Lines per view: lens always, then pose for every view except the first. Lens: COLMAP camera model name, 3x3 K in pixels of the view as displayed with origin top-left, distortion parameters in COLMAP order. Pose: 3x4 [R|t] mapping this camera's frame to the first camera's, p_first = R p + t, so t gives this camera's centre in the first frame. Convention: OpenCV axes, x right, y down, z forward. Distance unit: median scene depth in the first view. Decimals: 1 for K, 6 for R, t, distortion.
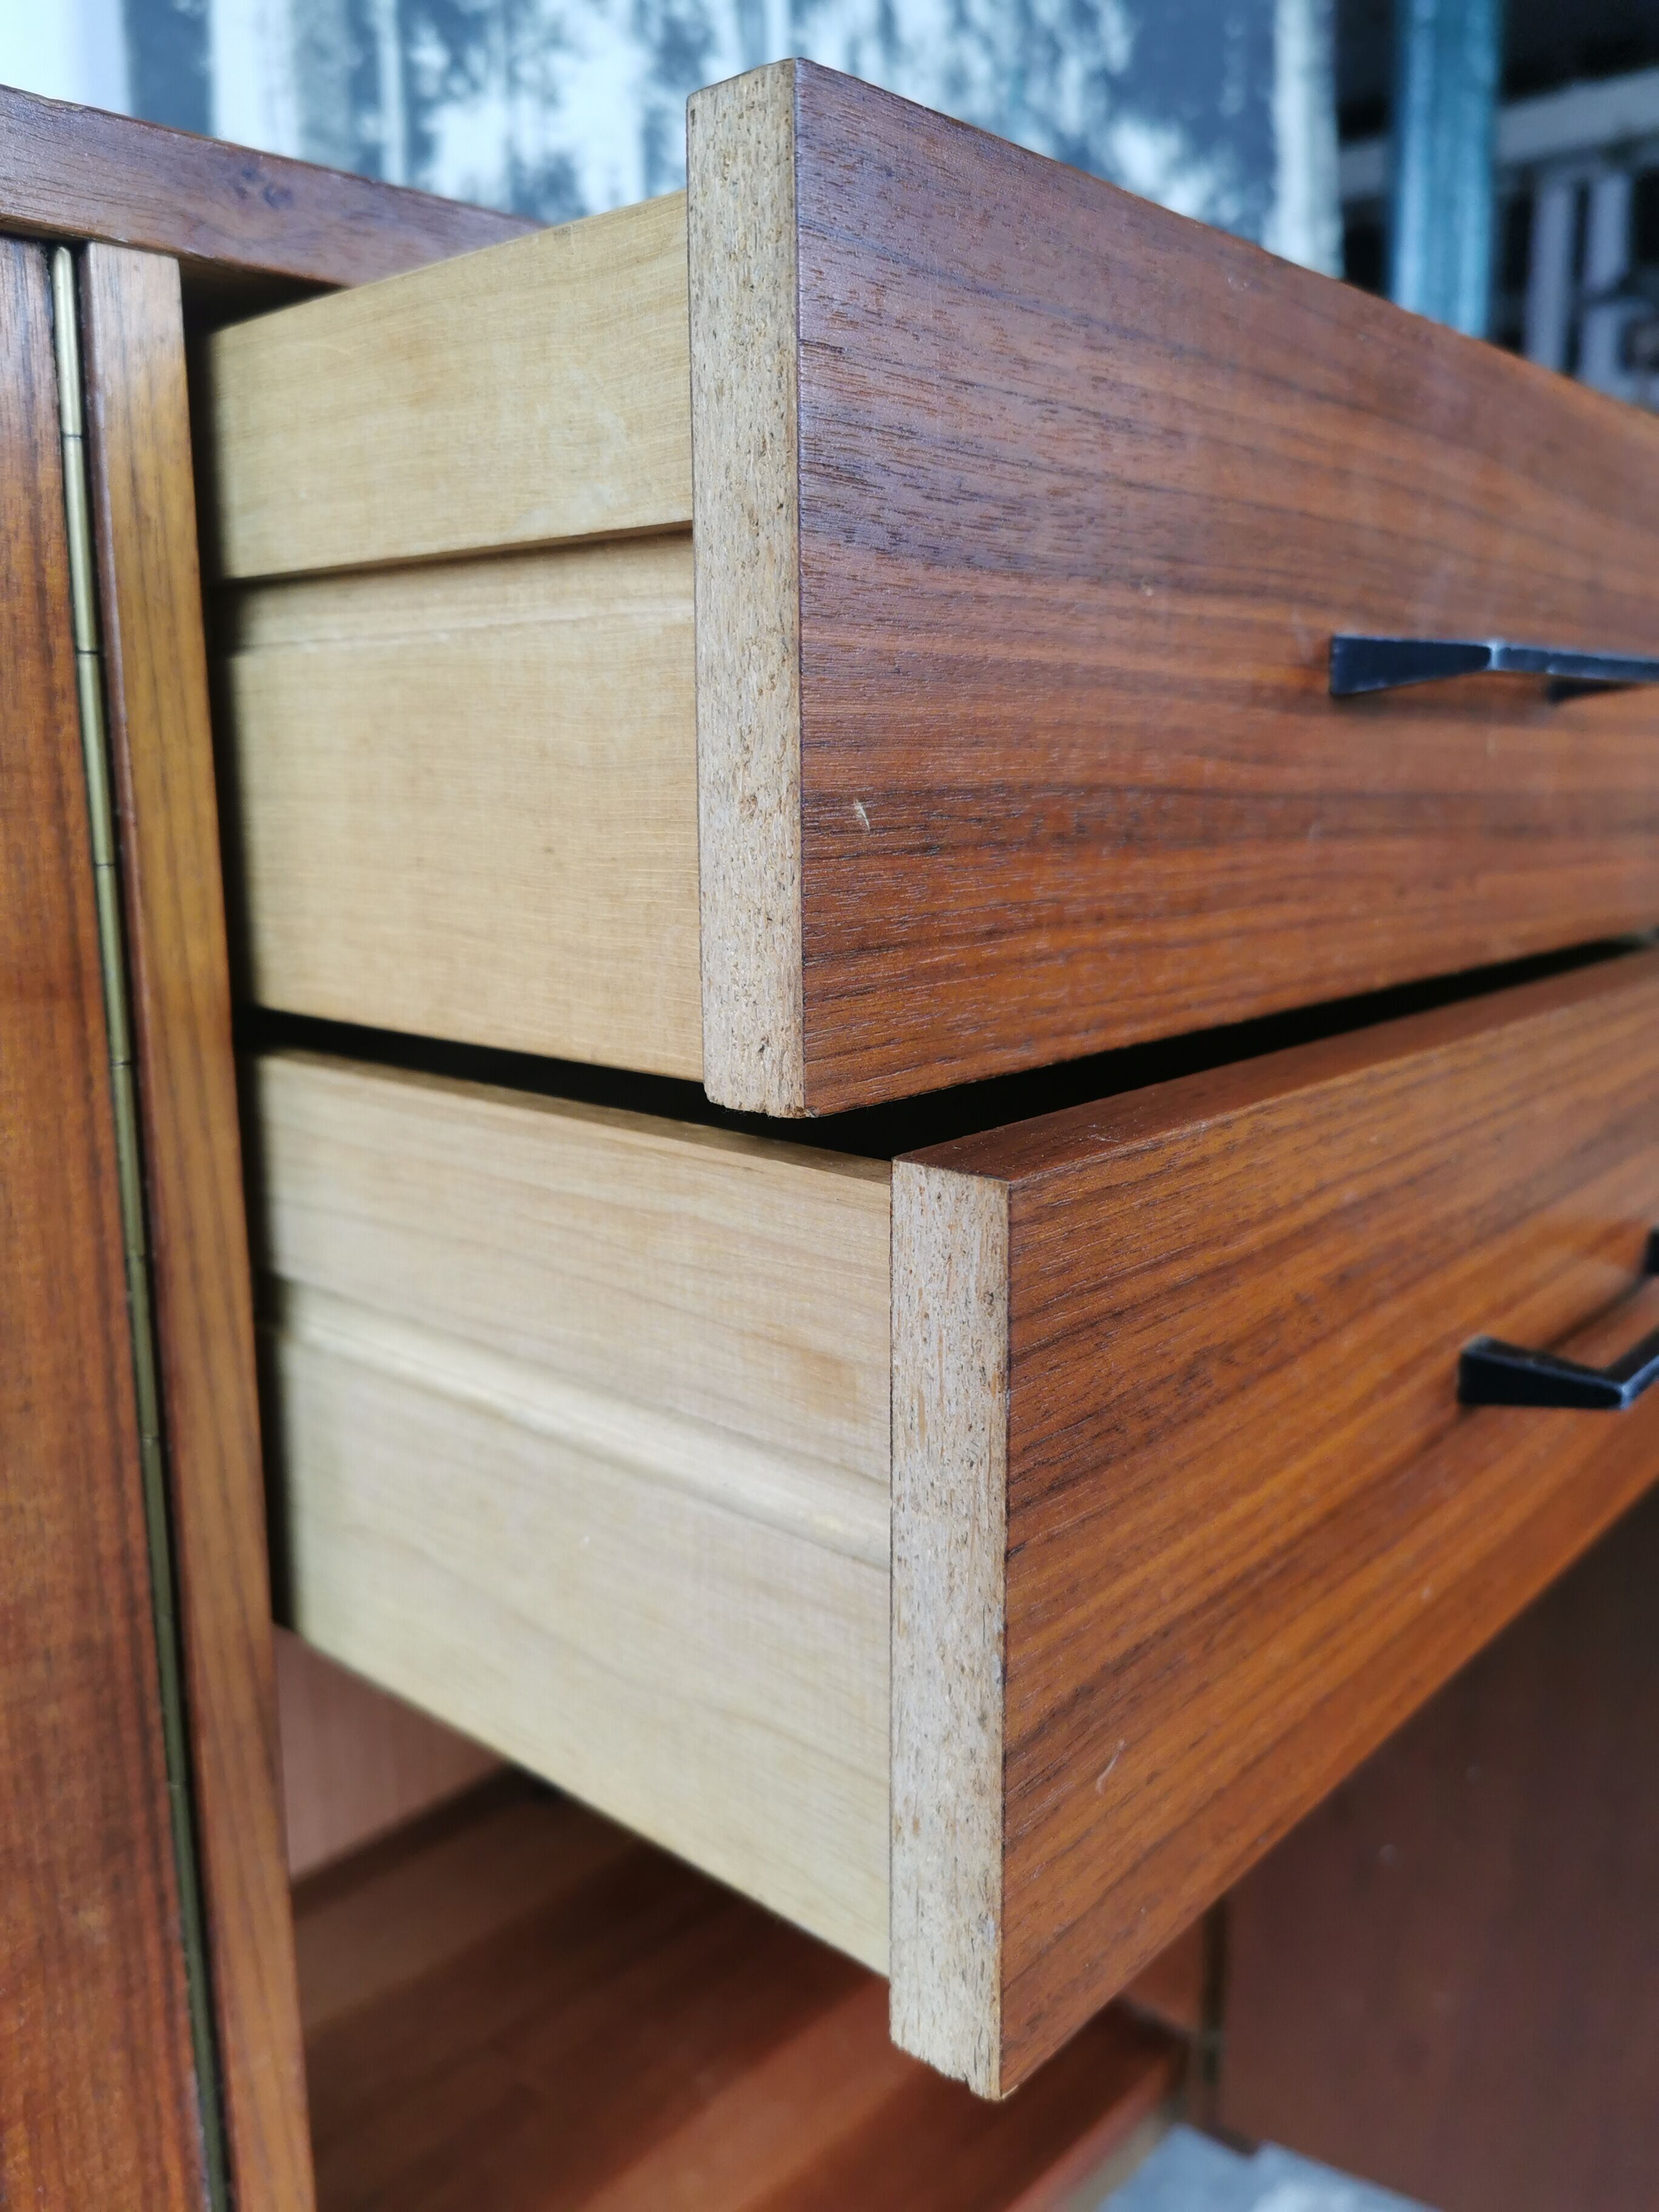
lens RADIAL K [[1797.4, 0, 819.4], [0, 1797.4, 1103.7], [0, 0, 1]] dist [0.048492, -0.092625]
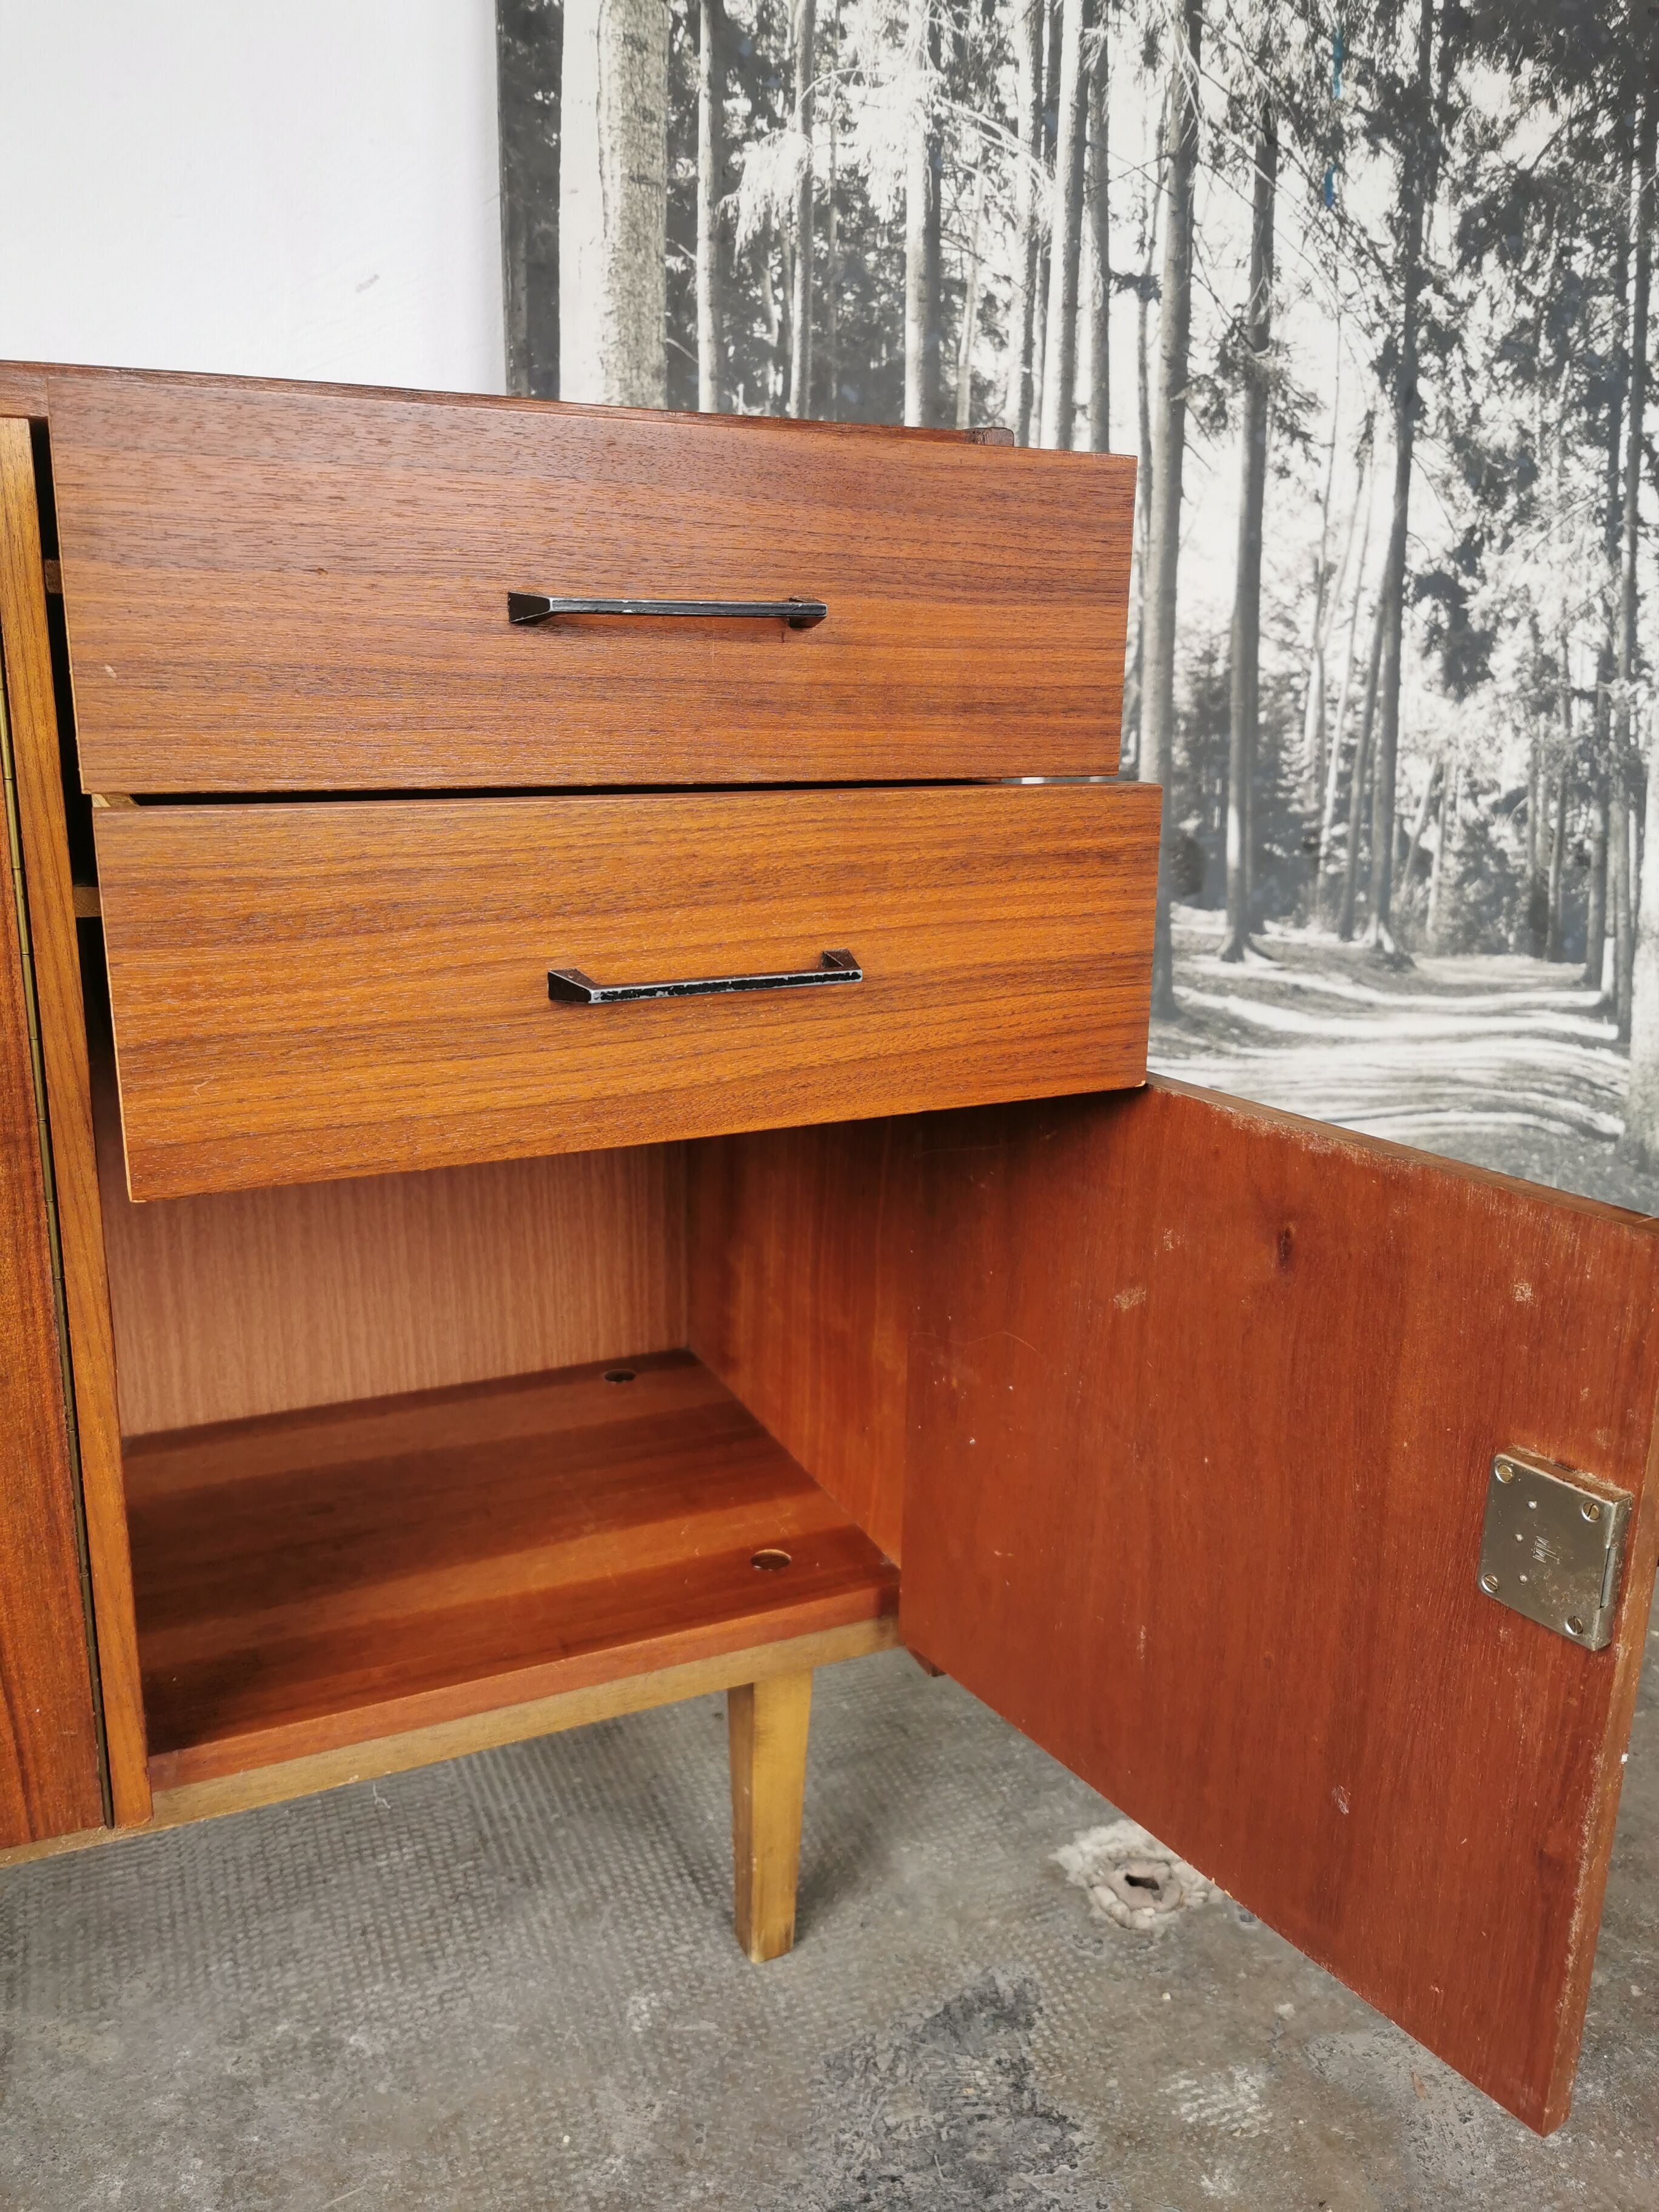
lens RADIAL K [[1797.4, 0, 809.7], [0, 1797.4, 1104.5], [0, 0, 1]] dist [0.048492, -0.092625]
pose [[0.913831, 0.118408, -0.388449, 1.456856], [-0.097131, 0.992514, 0.074039, 0.115555], [0.394308, -0.029928, 0.918491, -0.688102]]
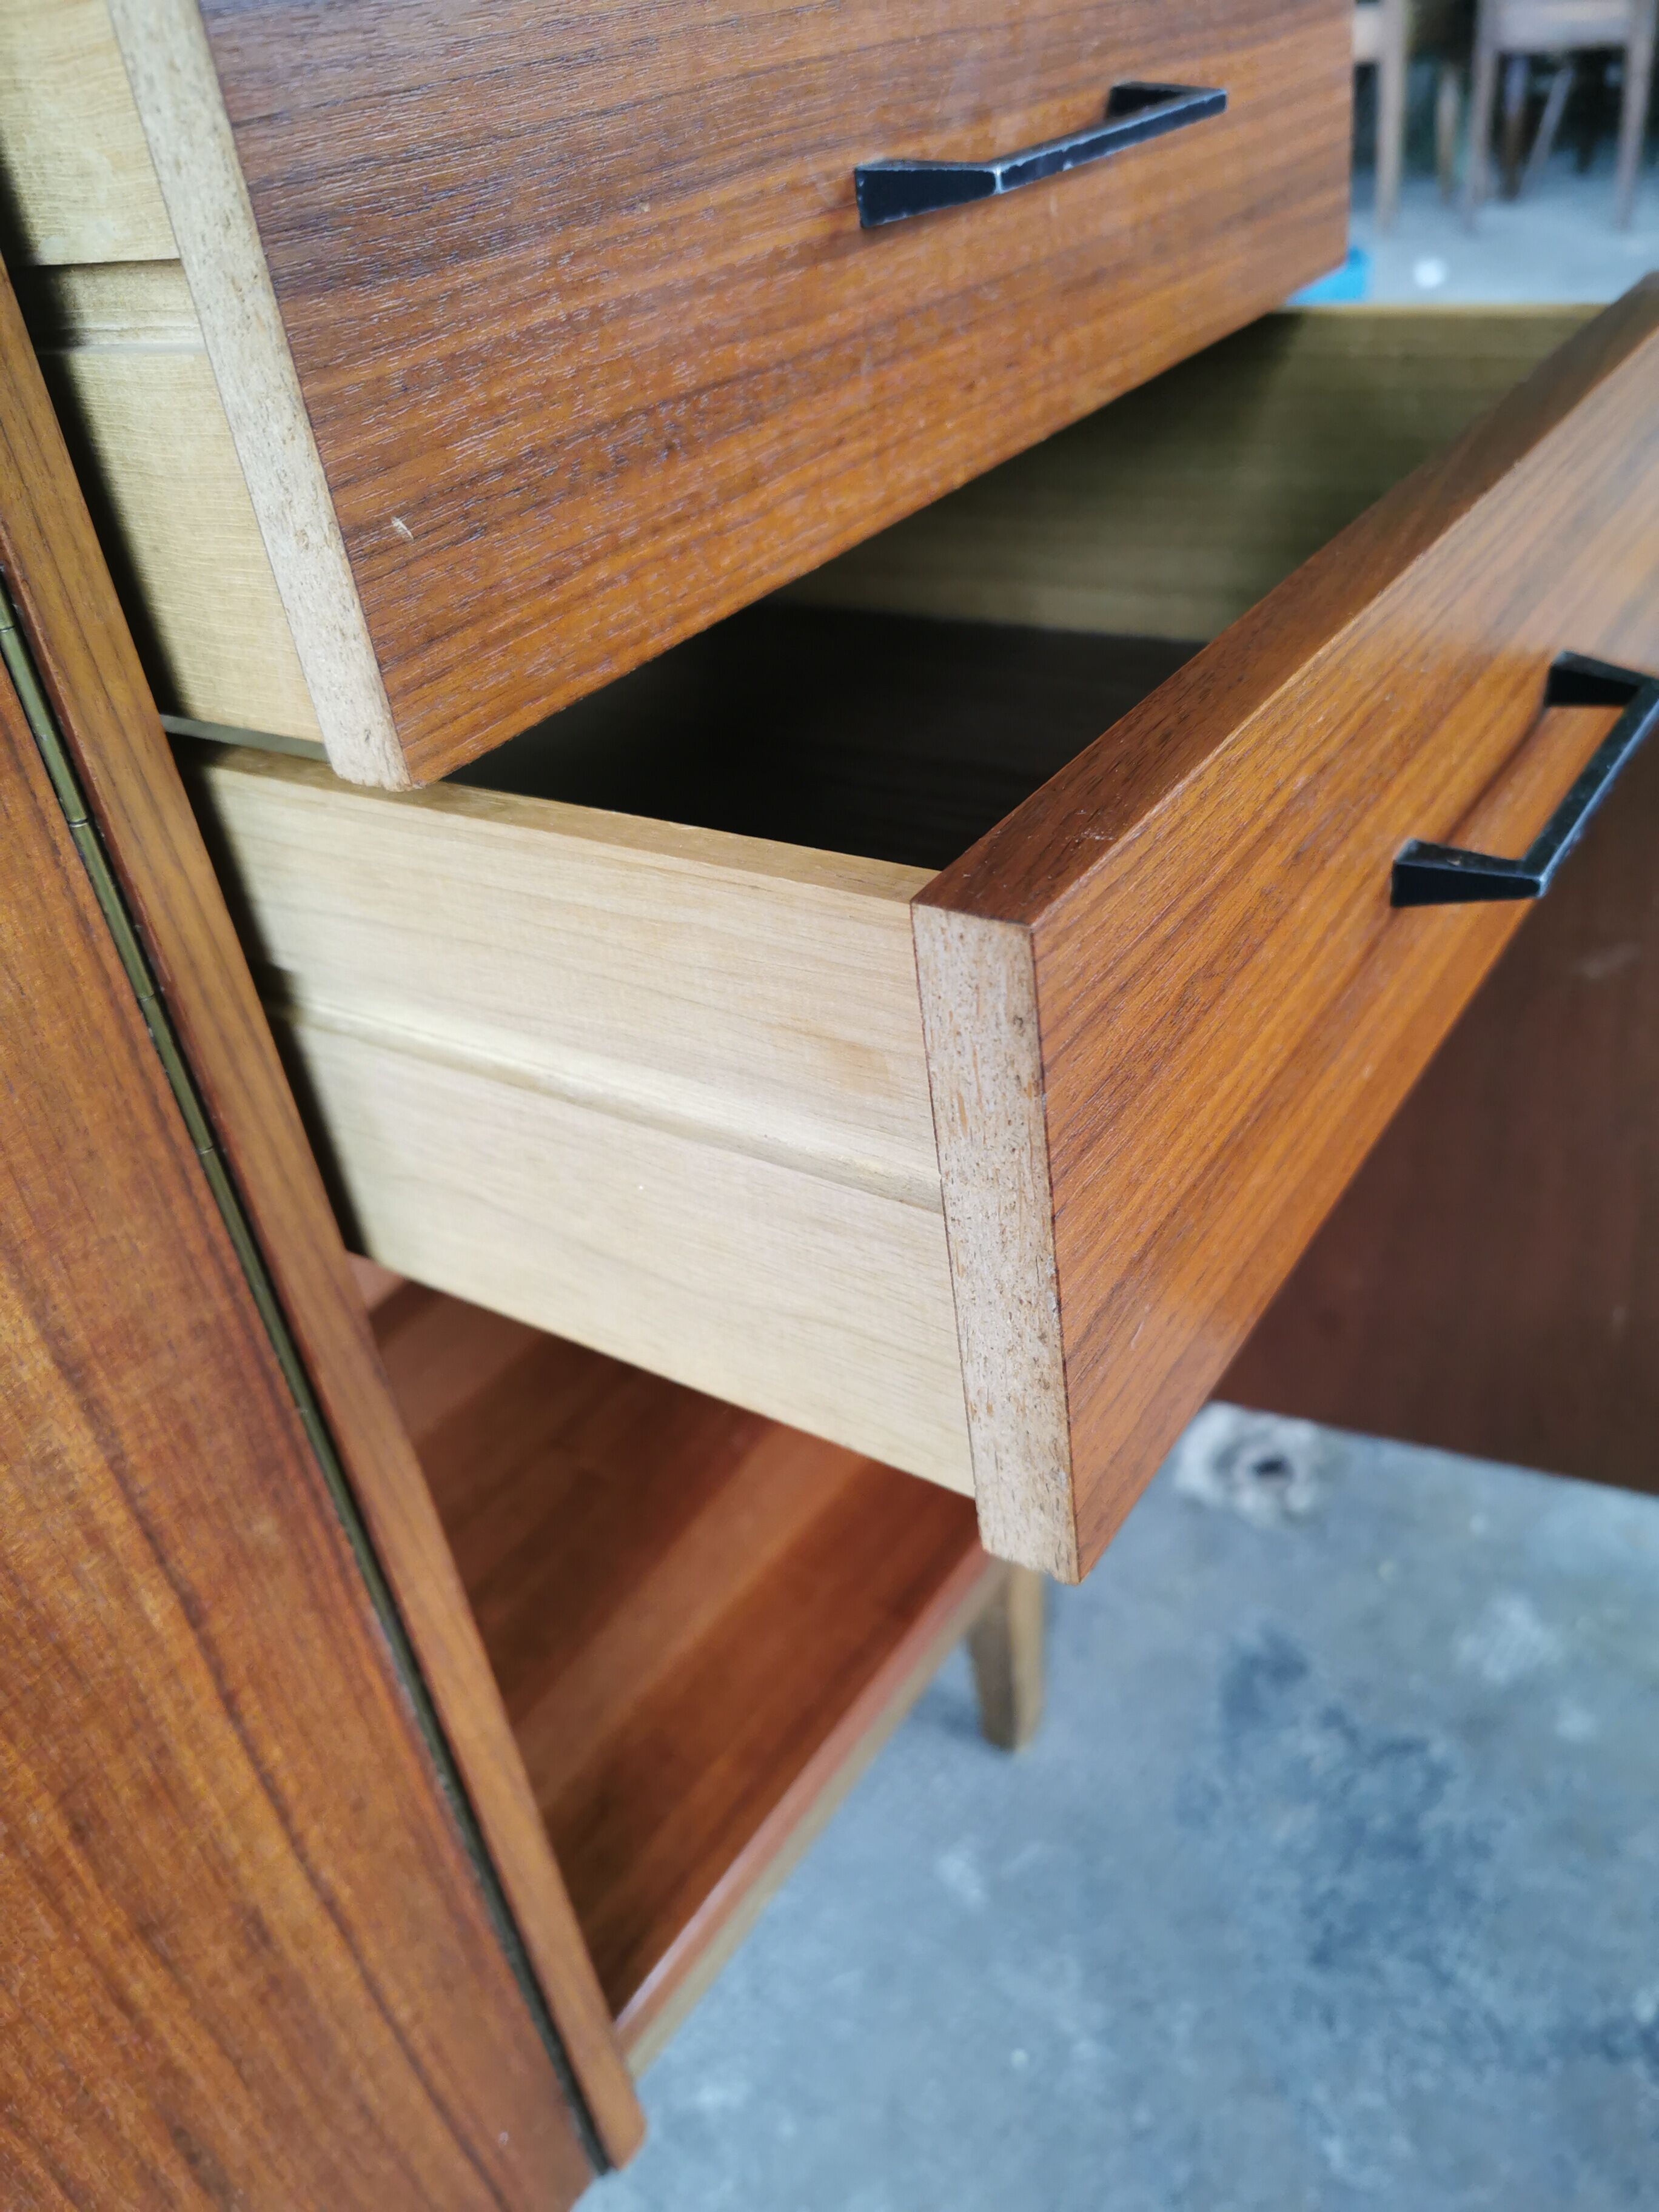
lens RADIAL K [[1797.4, 0, 818.9], [0, 1797.4, 1110.0], [0, 0, 1]] dist [0.048492, -0.092625]
pose [[0.983972, -0.173208, 0.042395, -0.058102], [0.145266, 0.916480, 0.372776, -0.191239], [-0.103422, -0.360643, 0.926952, -0.020274]]
